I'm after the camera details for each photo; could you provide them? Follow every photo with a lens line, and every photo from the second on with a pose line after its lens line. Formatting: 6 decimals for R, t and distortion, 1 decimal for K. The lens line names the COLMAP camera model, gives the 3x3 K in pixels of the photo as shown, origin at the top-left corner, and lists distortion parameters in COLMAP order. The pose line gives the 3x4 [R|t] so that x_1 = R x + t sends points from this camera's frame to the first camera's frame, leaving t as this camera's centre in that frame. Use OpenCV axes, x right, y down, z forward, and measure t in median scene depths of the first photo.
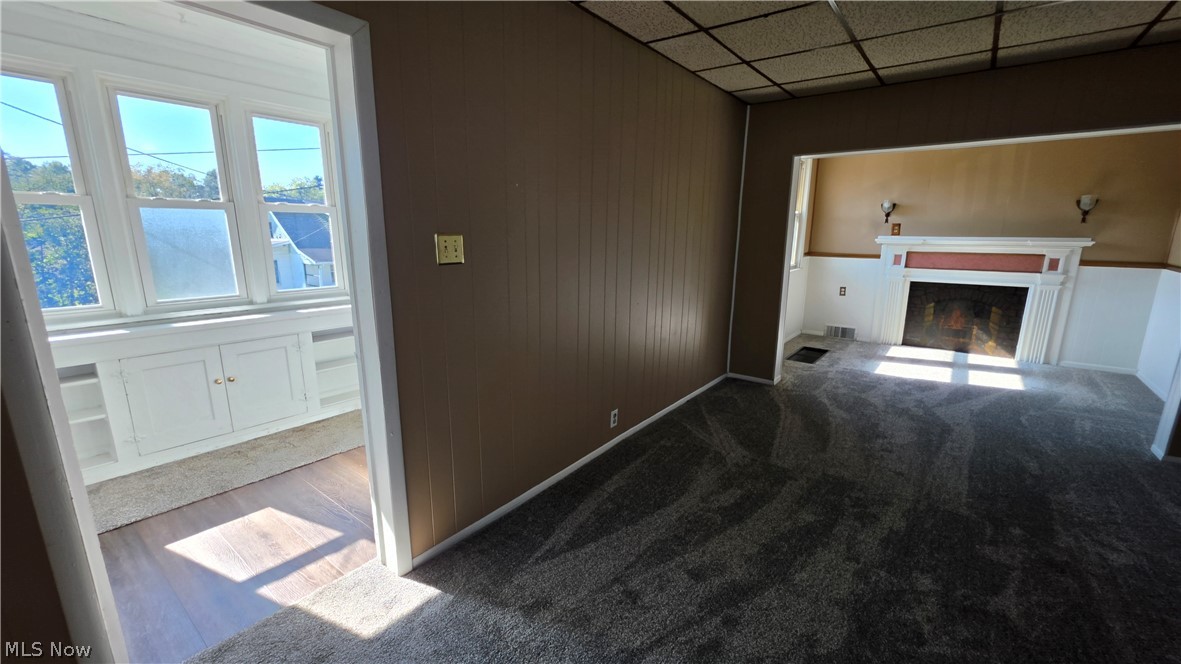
lens RADIAL K [[479.5, 0, 596.1], [0, 479.5, 334.3], [0, 0, 1]] dist [-0.001931, 0.000524]
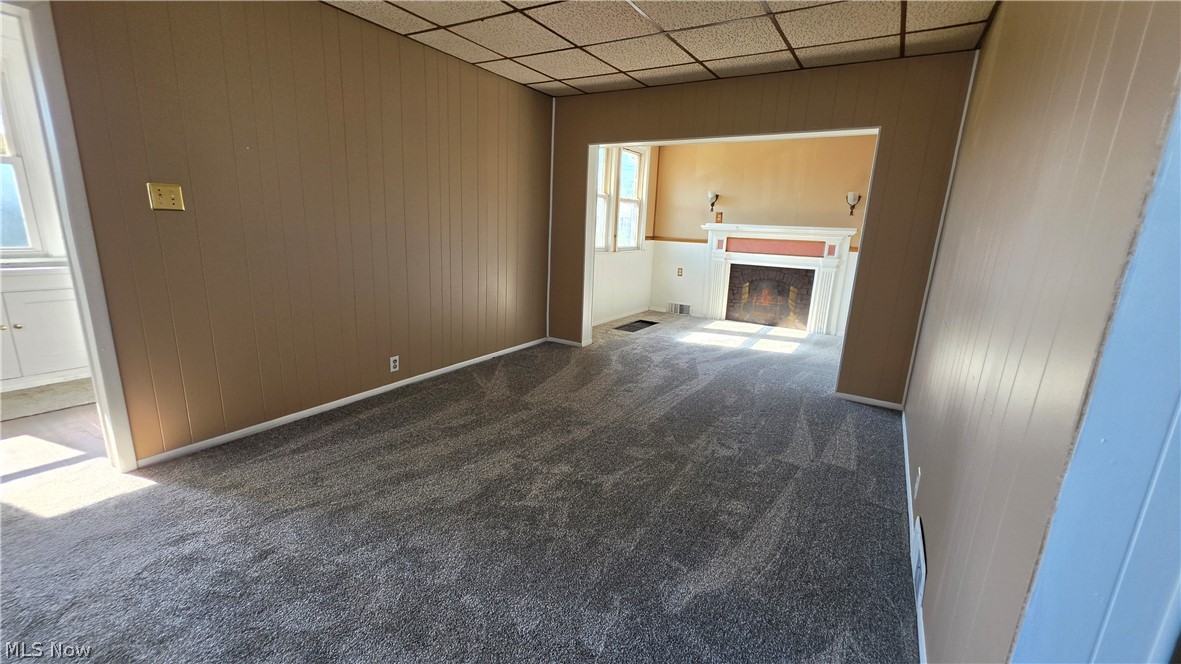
lens RADIAL K [[477.2, 0, 594.4], [0, 477.2, 334.8], [0, 0, 1]] dist [-0.001711, 0.000293]
pose [[0.993777, 0.009703, 0.110963, 0.364279], [-0.011733, 0.999775, 0.017653, 0.075707], [-0.110767, -0.018845, 0.993668, -0.173992]]
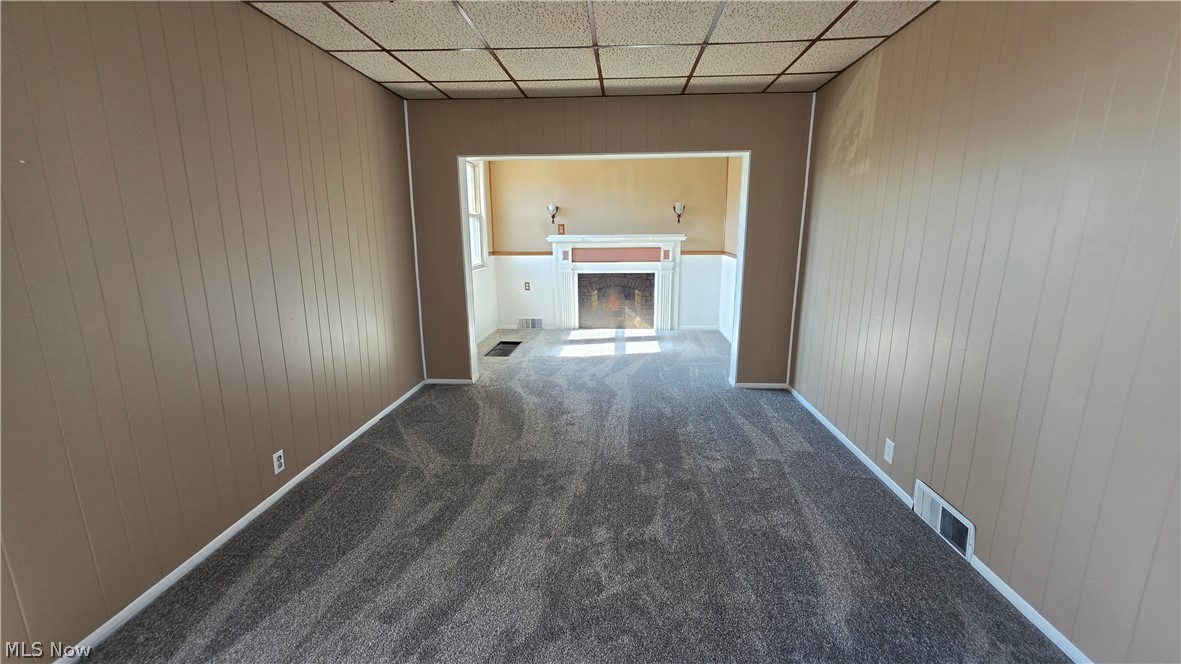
lens RADIAL K [[477.2, 0, 594.4], [0, 477.2, 334.8], [0, 0, 1]] dist [-0.001711, 0.000293]
pose [[0.828445, -0.127591, 0.545343, 0.064073], [0.128887, 0.991003, 0.036064, 0.001142], [-0.545038, 0.040411, 0.837437, 0.019048]]
